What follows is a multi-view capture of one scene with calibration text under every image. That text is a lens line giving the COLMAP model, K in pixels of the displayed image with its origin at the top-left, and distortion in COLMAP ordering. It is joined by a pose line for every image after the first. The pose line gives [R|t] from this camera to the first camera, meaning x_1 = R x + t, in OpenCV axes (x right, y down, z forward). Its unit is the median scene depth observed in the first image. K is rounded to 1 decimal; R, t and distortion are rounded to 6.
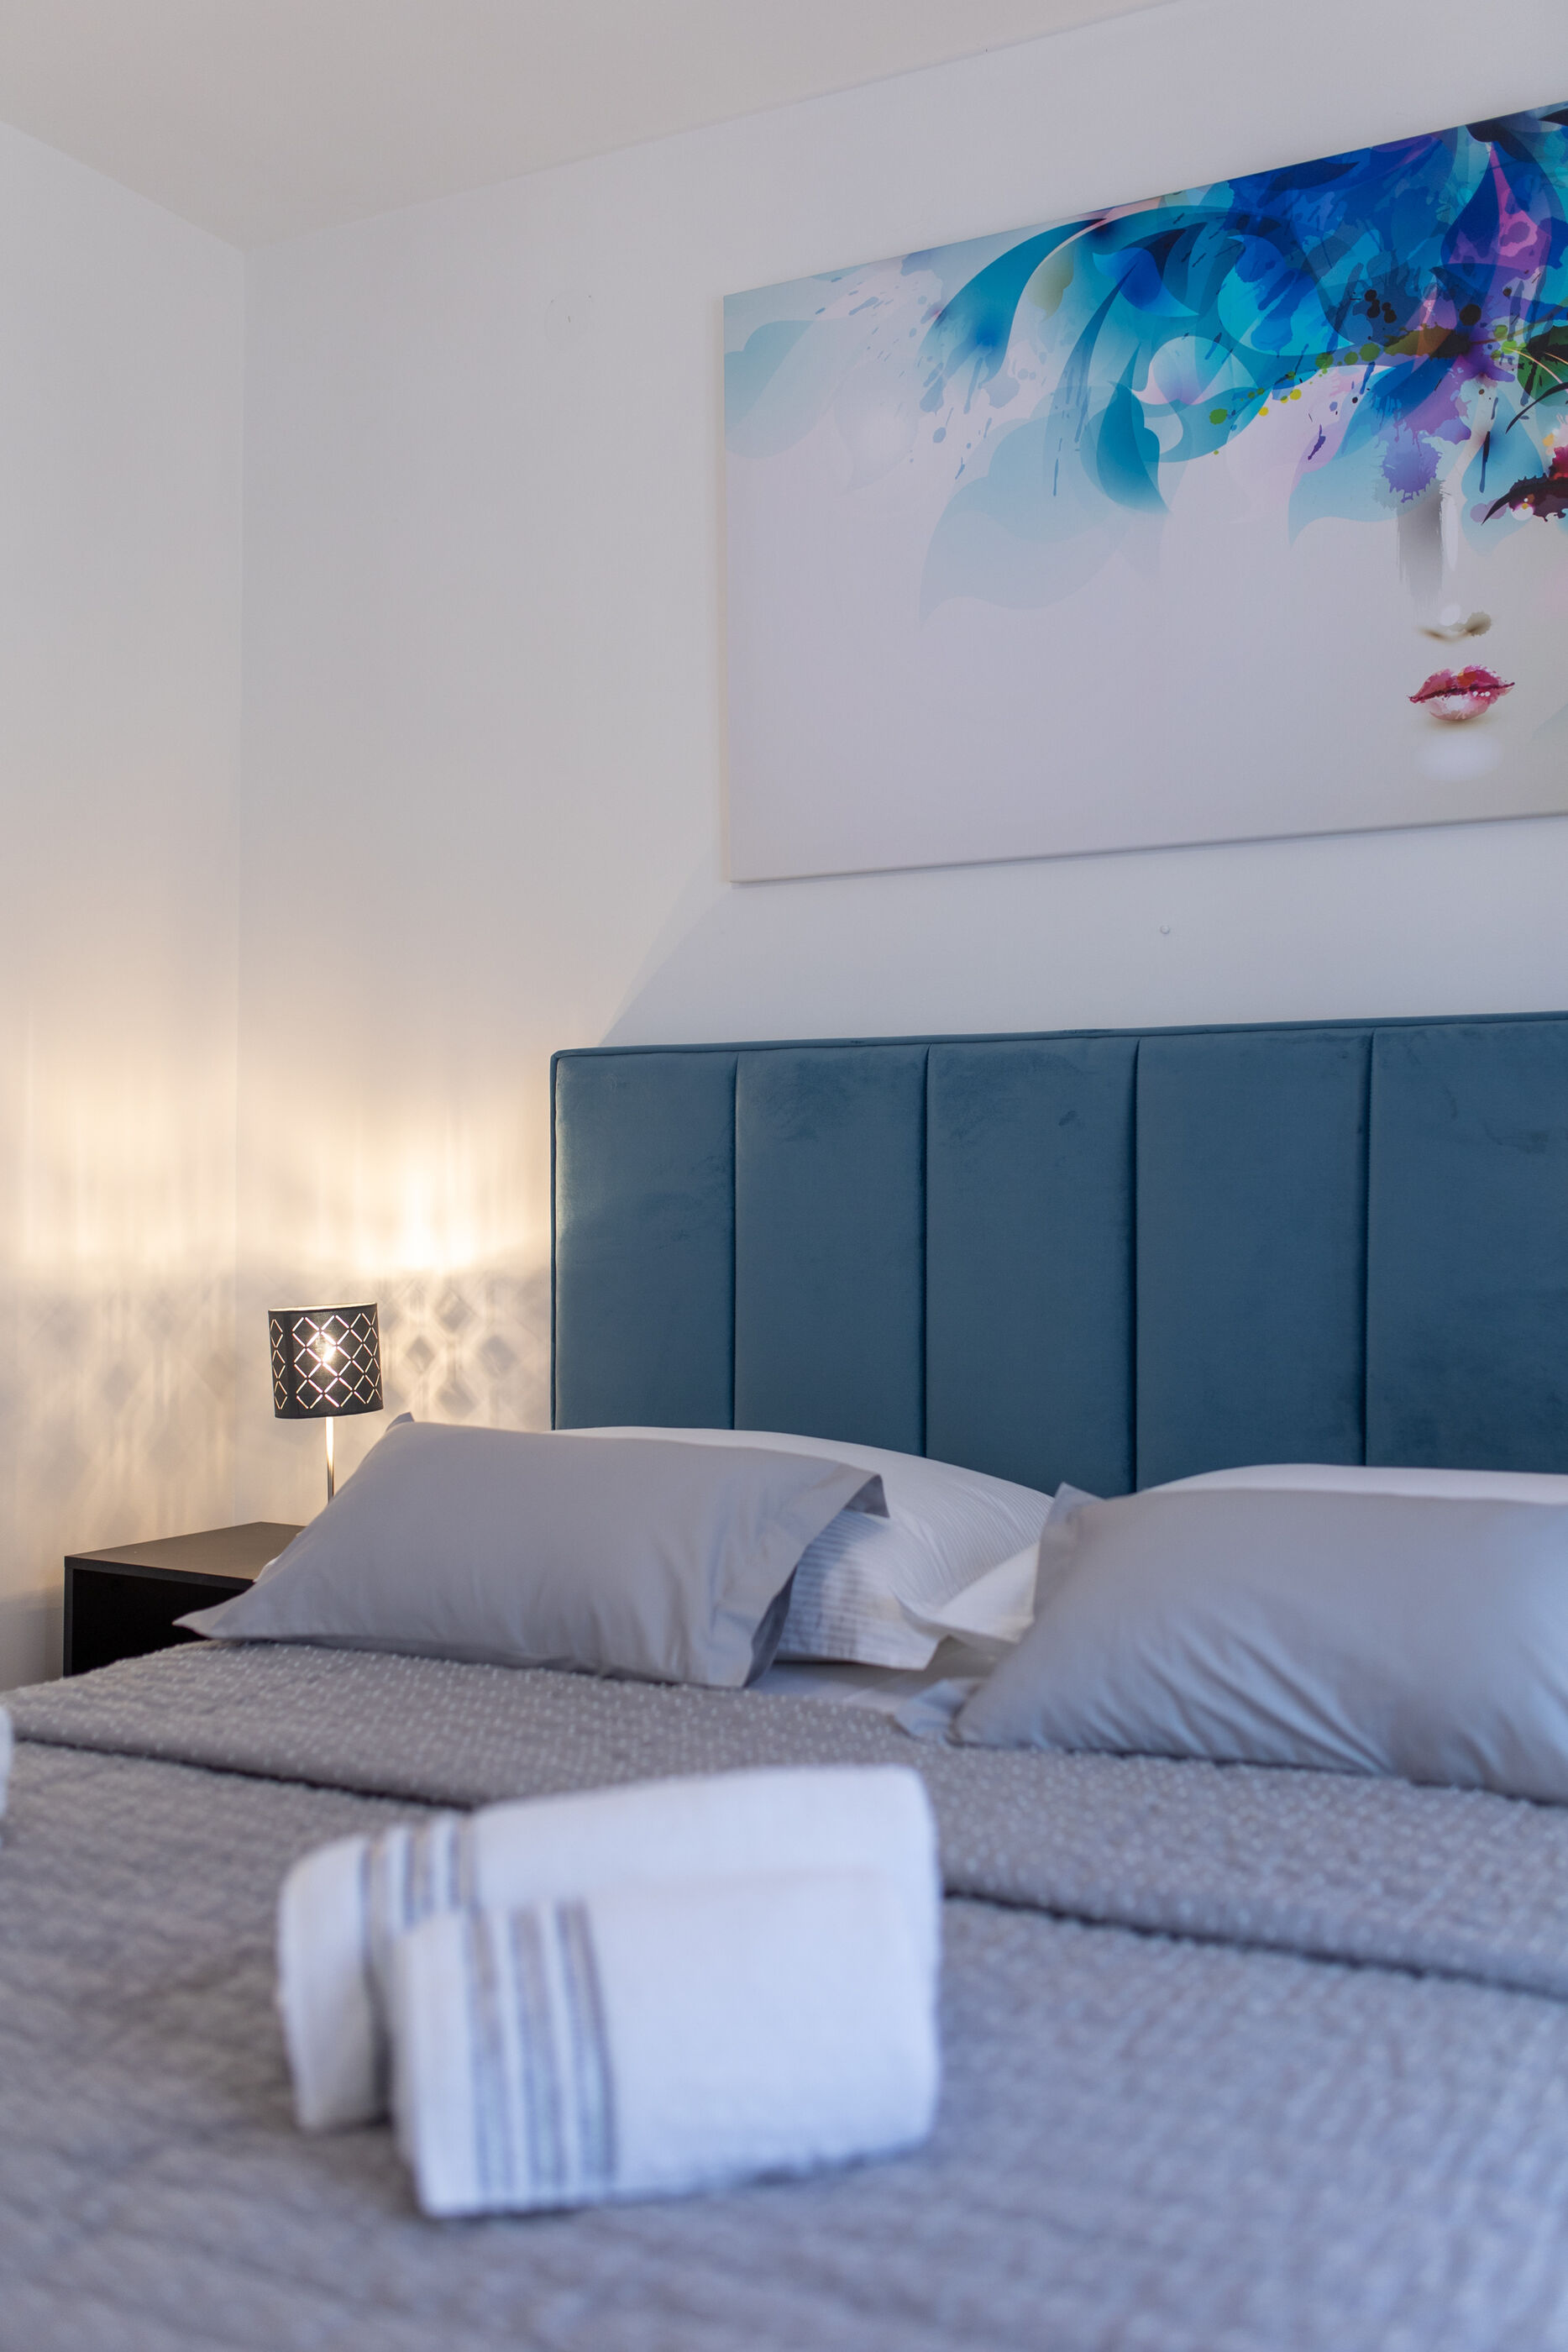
lens RADIAL K [[2228.5, 0, 784.0], [0, 2228.5, 1176.0], [0, 0, 1]] dist [-0.001208, 0.006241]
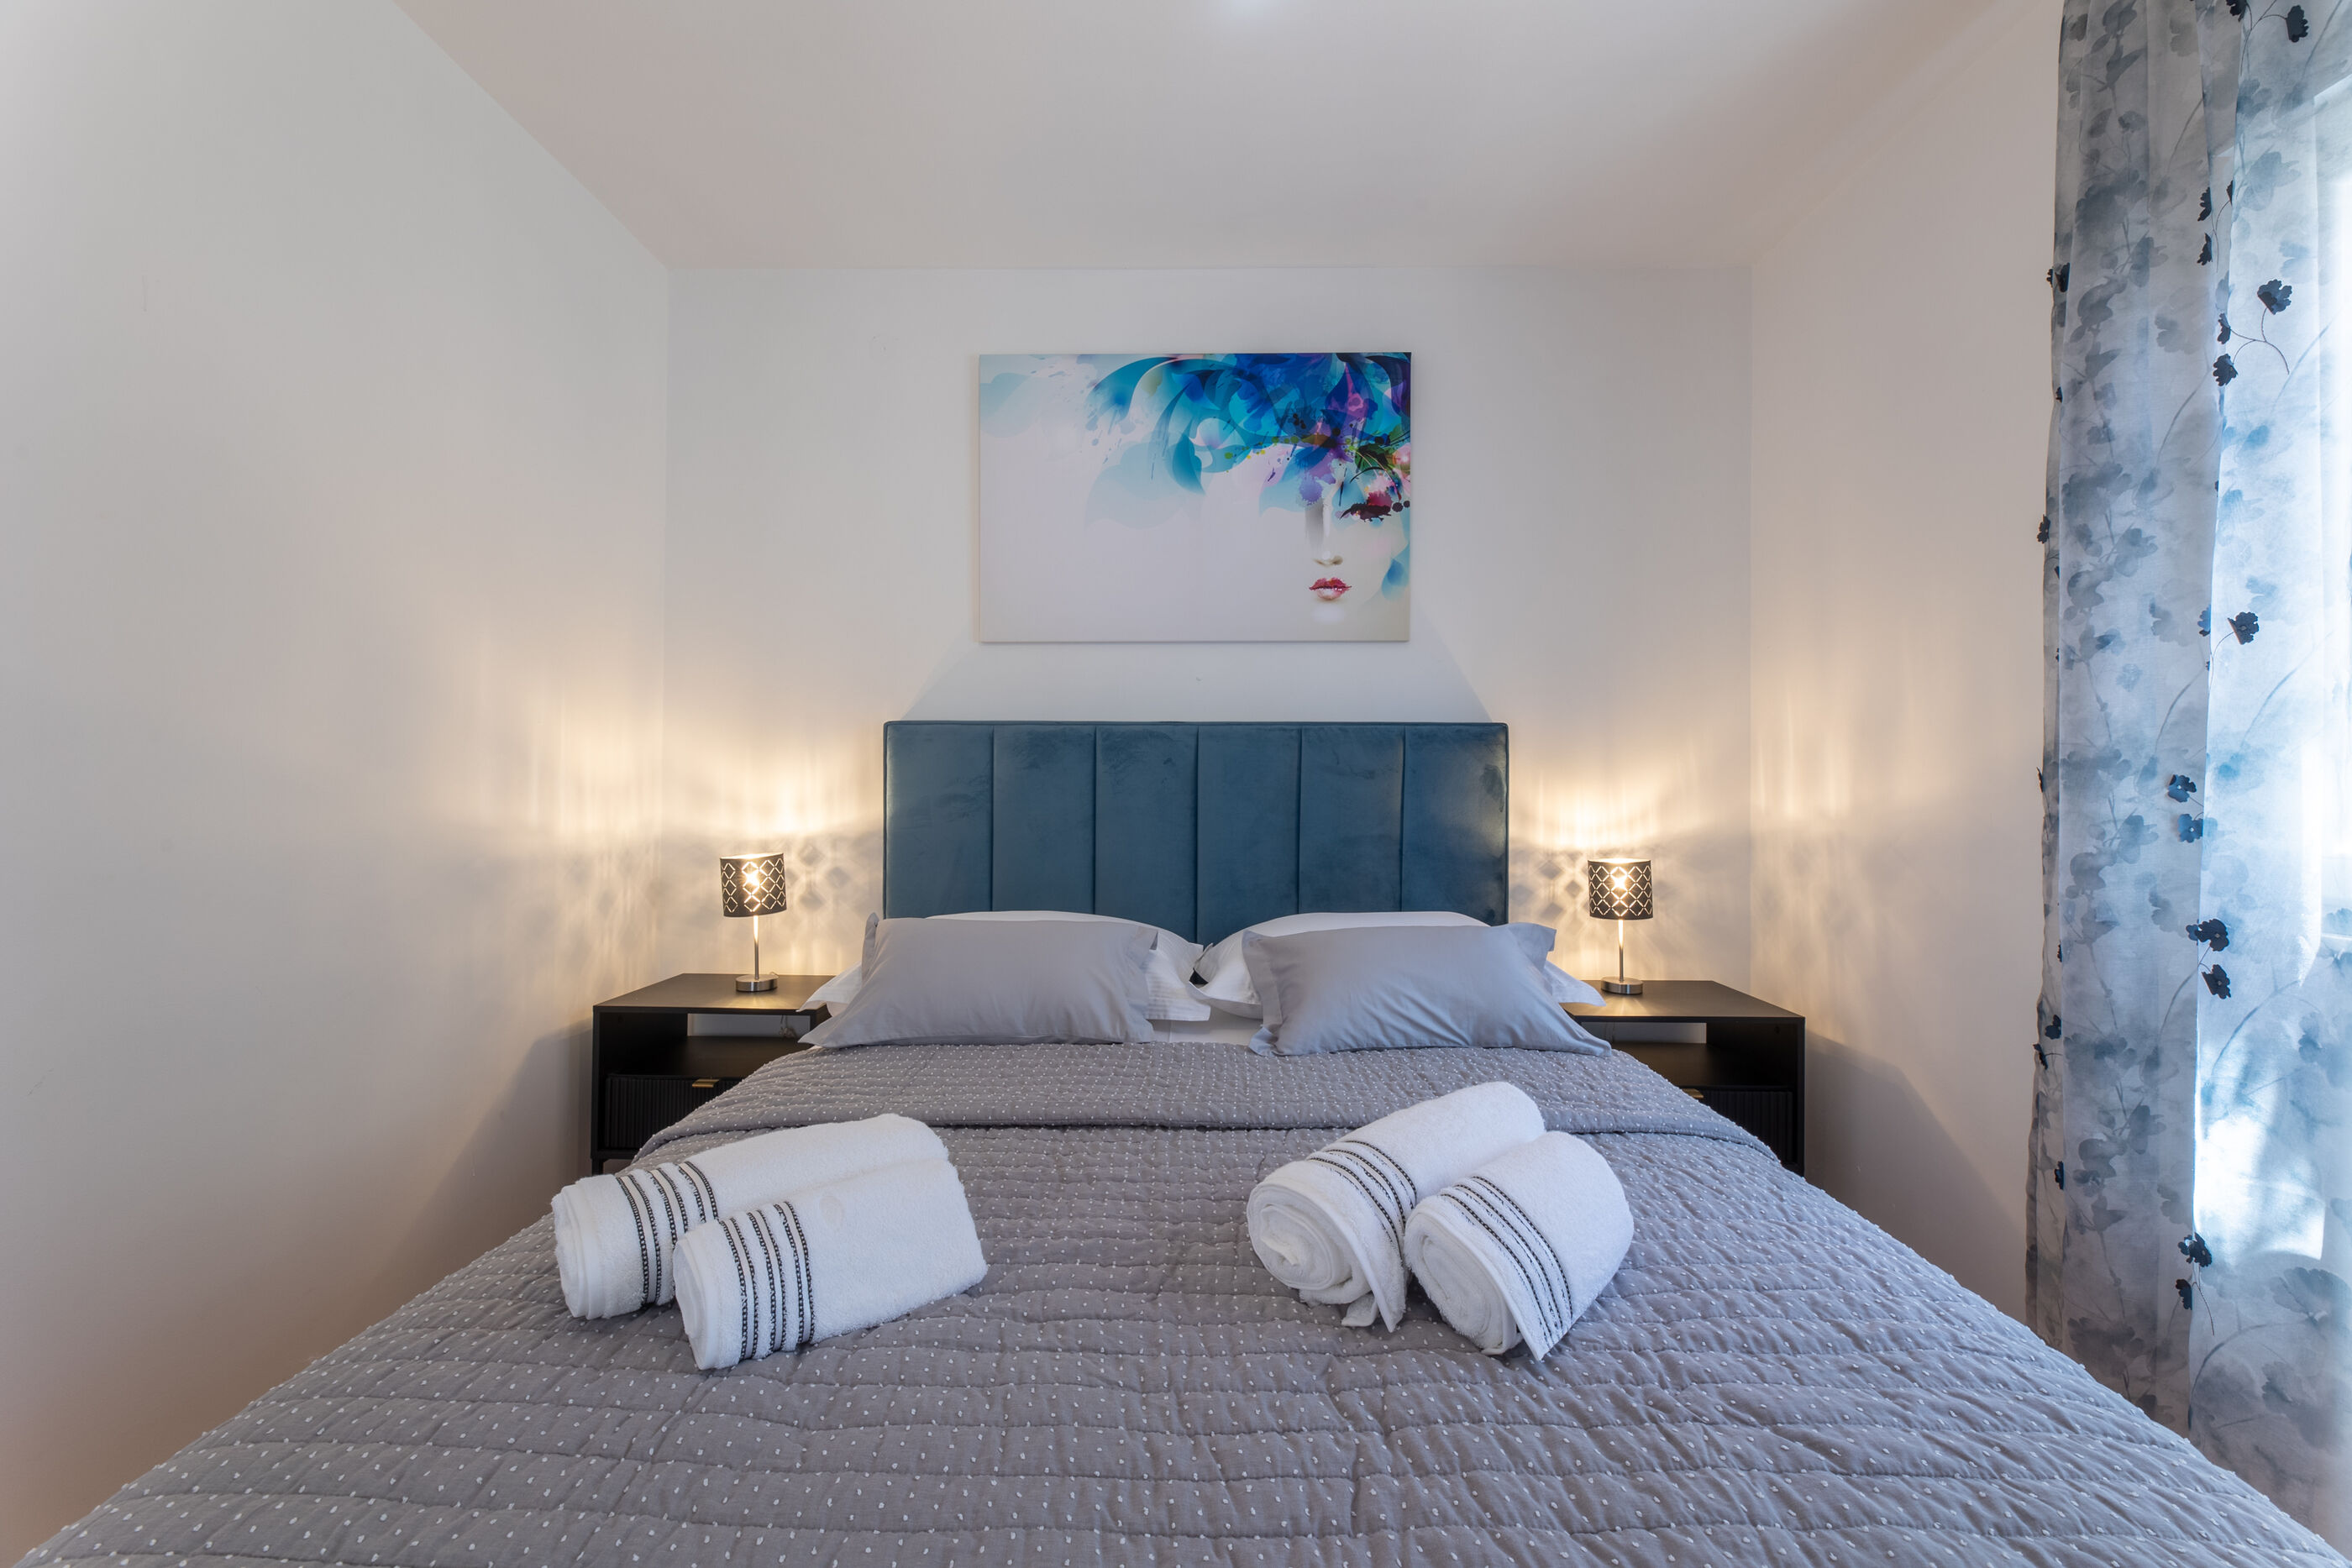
lens RADIAL K [[939.1, 0, 1181.2], [0, 939.1, 783.0], [0, 0, 1]] dist [0.000406, 0.000003]
pose [[0.880432, 0.004041, 0.474155, -0.305651], [-0.007500, 0.999957, 0.005403, -0.009465], [-0.474113, -0.008313, 0.880425, 0.171174]]
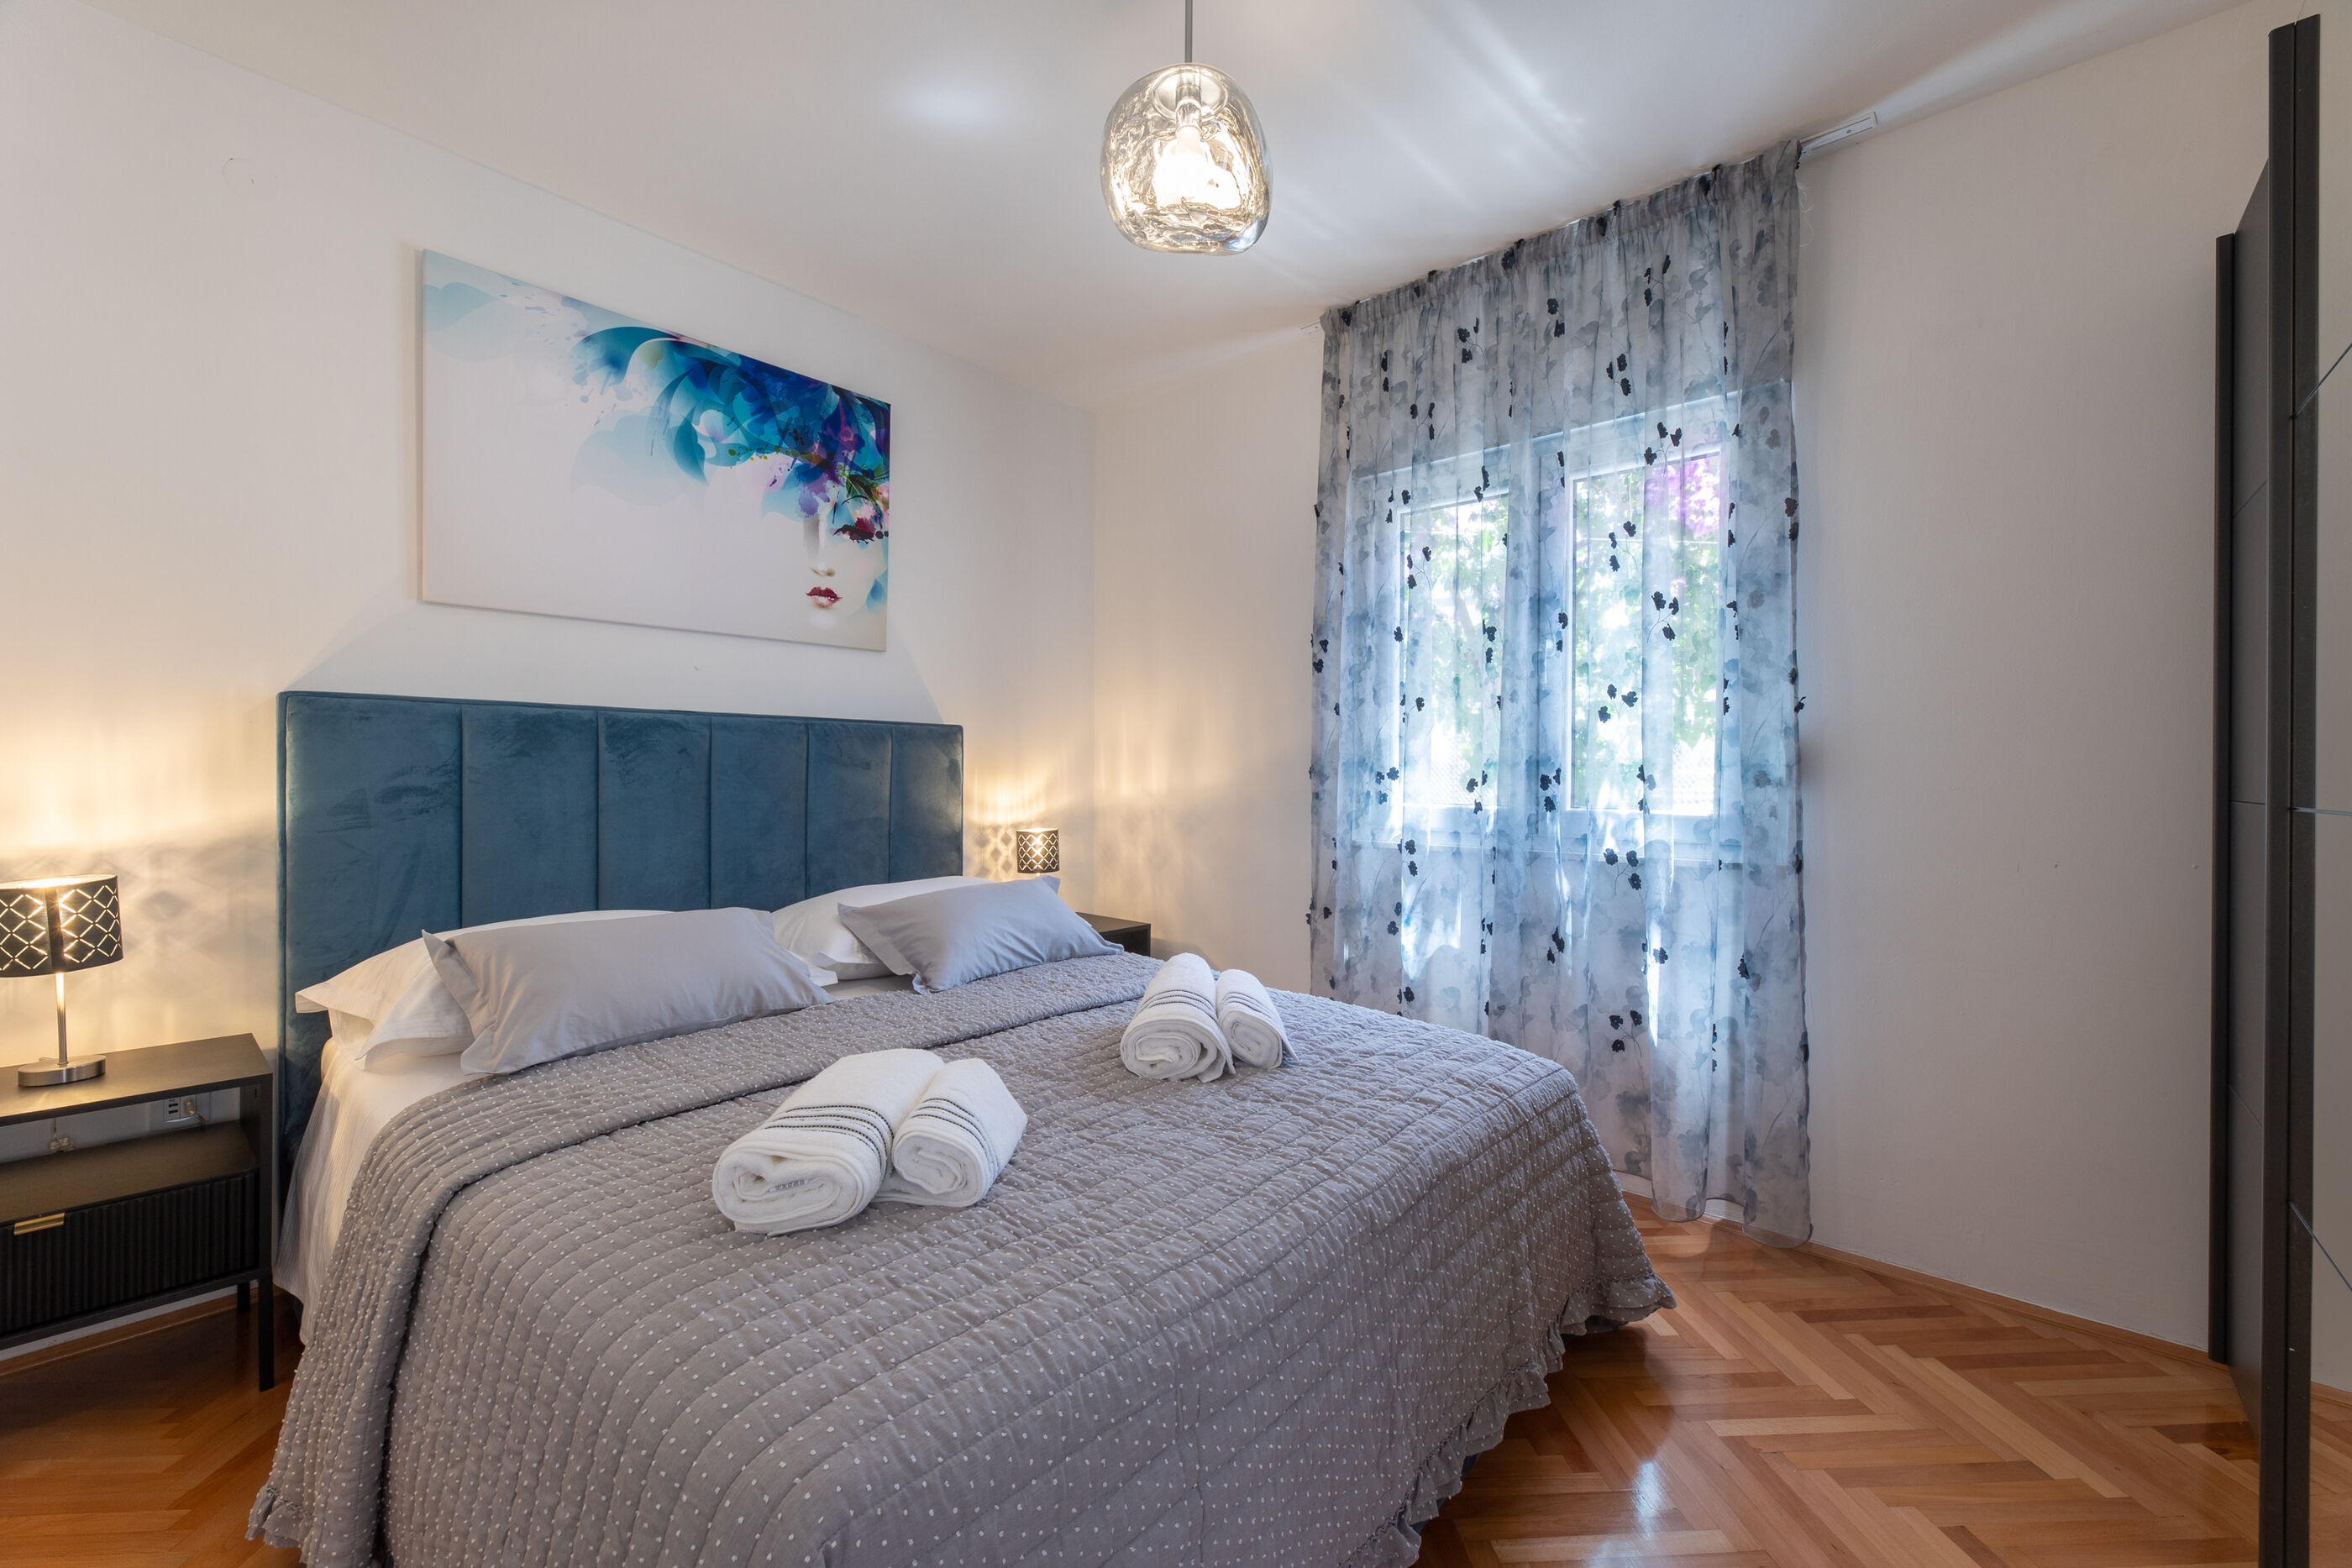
lens RADIAL K [[939.1, 0, 1181.2], [0, 939.1, 783.0], [0, 0, 1]] dist [0.000406, 0.000003]
pose [[0.206728, -0.008082, 0.978365, -0.678364], [-0.013610, 0.999845, 0.011135, -0.011193], [-0.978304, -0.015618, 0.206586, 0.331165]]
